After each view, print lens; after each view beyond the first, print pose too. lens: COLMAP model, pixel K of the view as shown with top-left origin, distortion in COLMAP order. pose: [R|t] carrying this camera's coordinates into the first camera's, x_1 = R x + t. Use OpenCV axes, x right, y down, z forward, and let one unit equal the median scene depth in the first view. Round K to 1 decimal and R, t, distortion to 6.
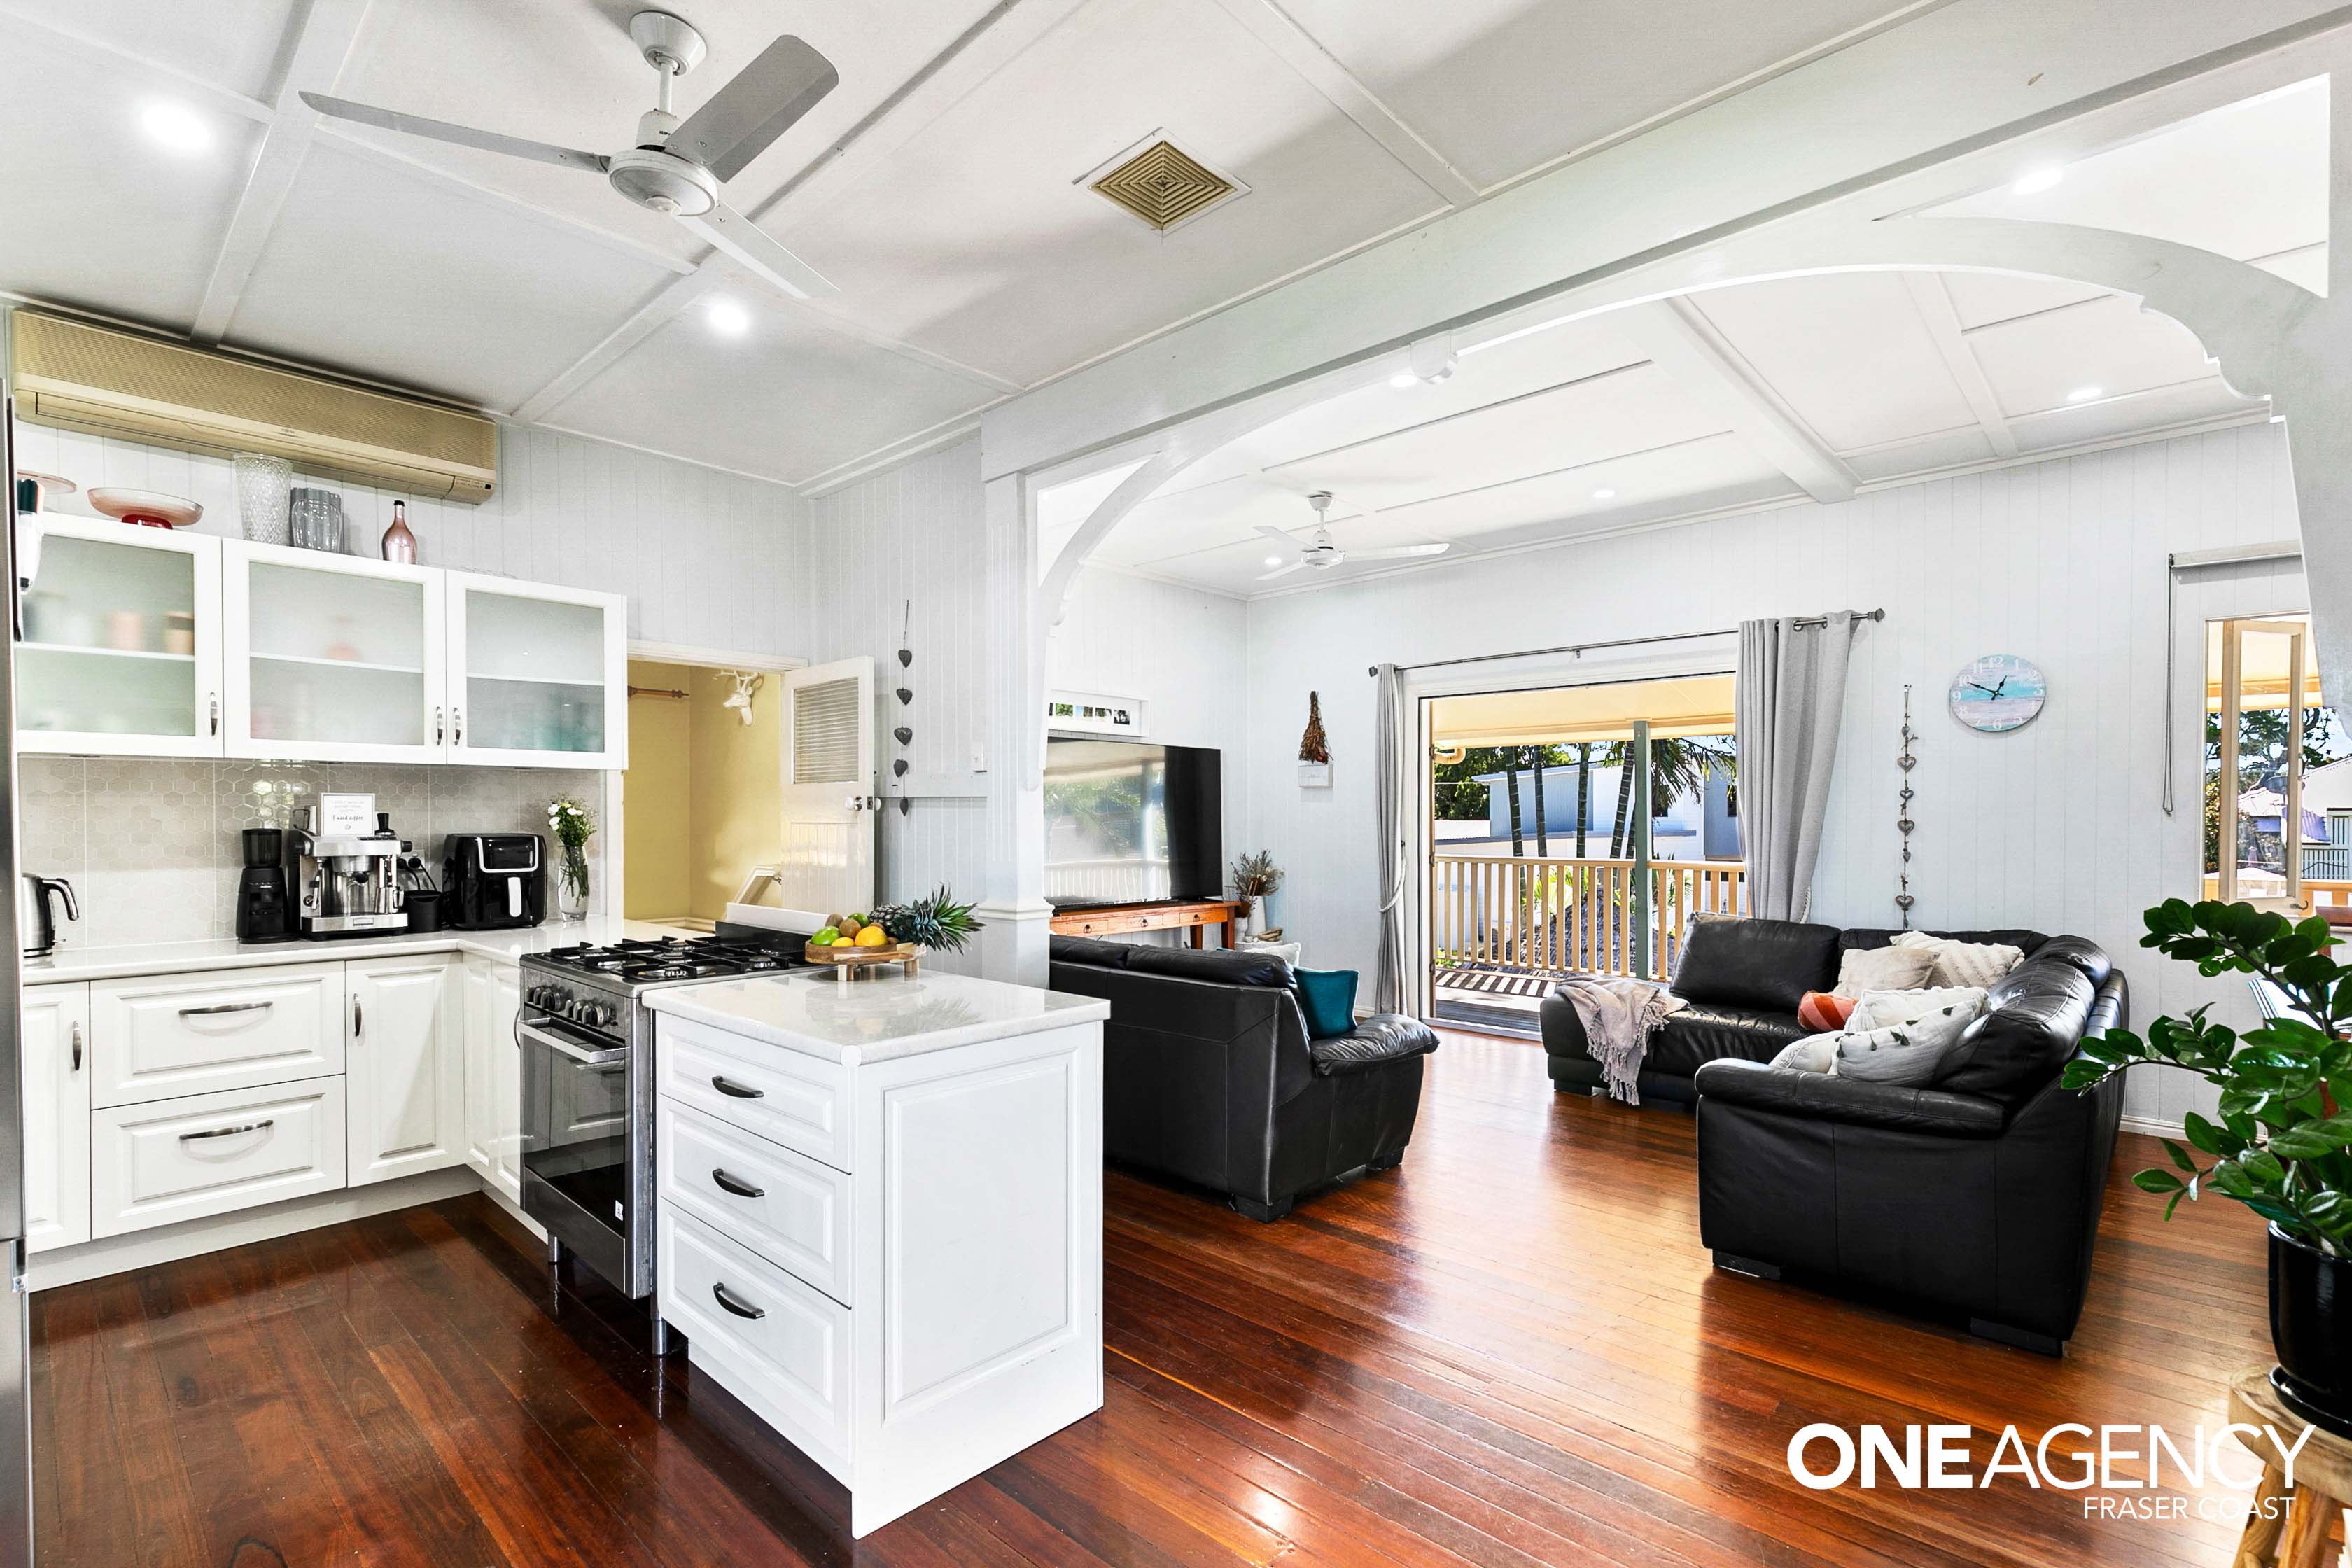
lens RADIAL K [[1057.2, 0, 1178.2], [0, 1057.2, 818.9], [0, 0, 1]] dist [0.015380, -0.002061]
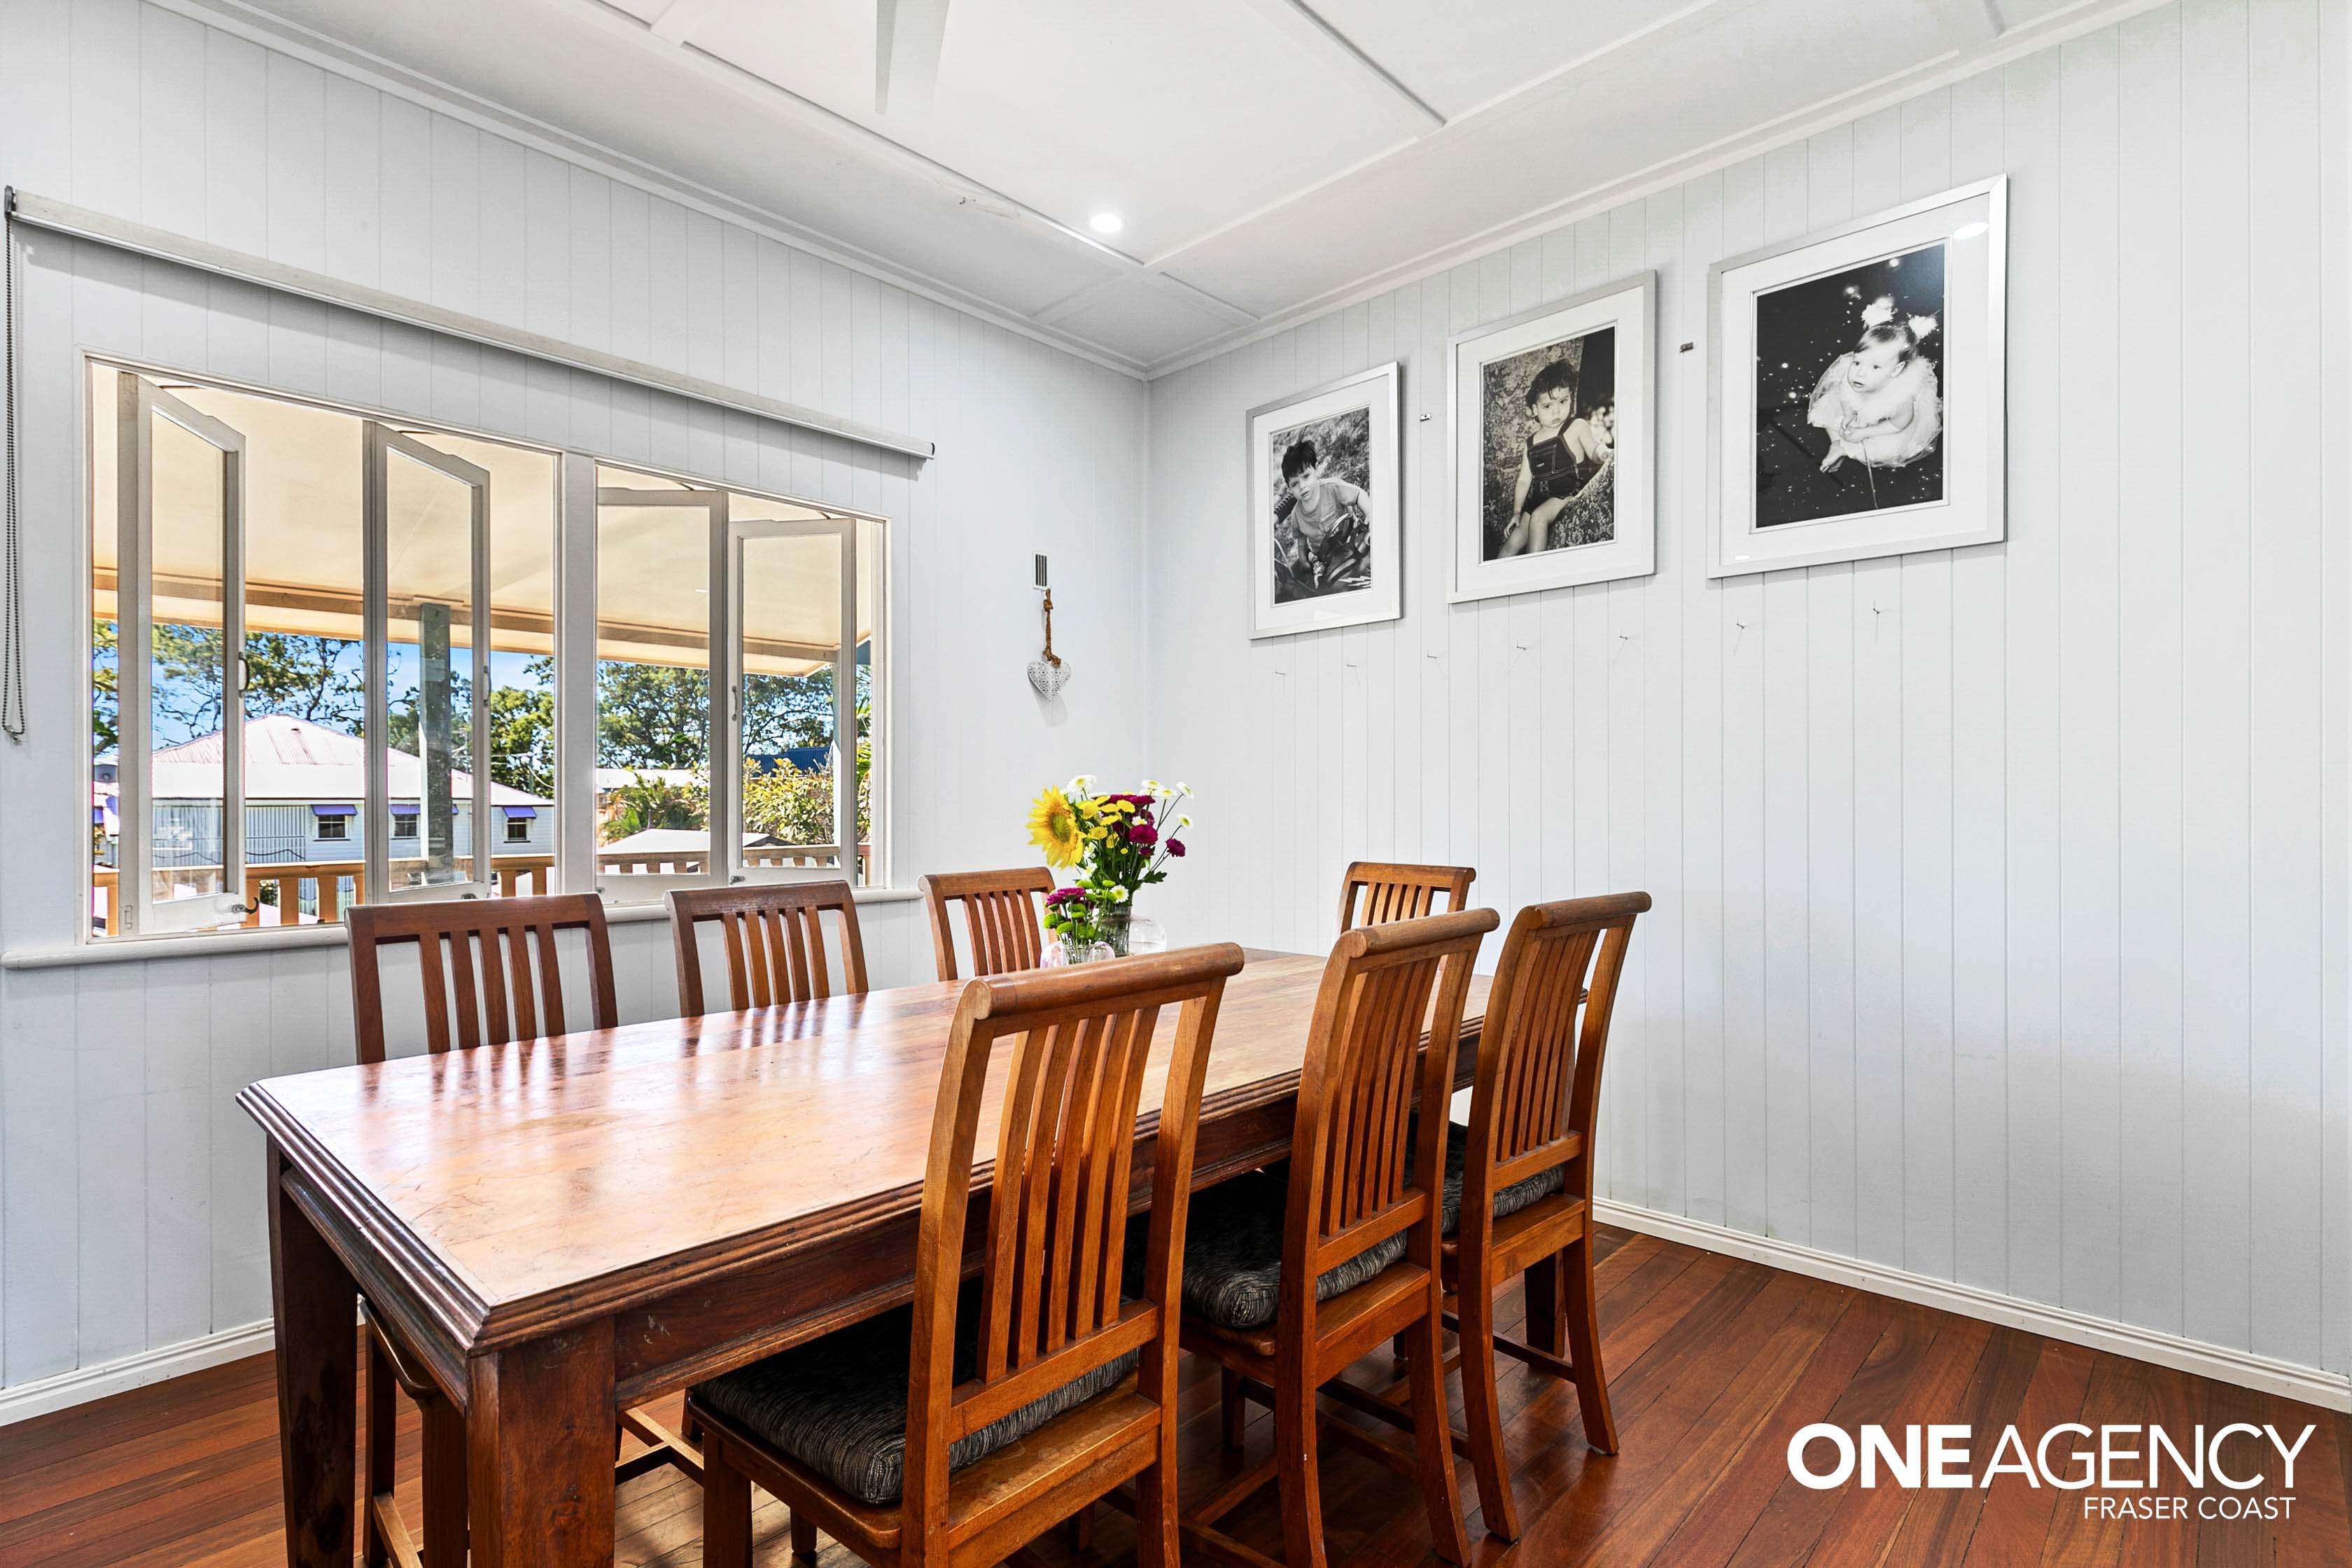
lens RADIAL K [[1115.4, 0, 1197.6], [0, 1115.4, 815.3], [0, 0, 1]] dist [0.000959, -0.001383]
pose [[0.028948, -0.008046, 0.999549, 0.409799], [0.007051, 0.999944, 0.007845, 0.025710], [-0.999556, 0.006821, 0.029003, 0.422904]]
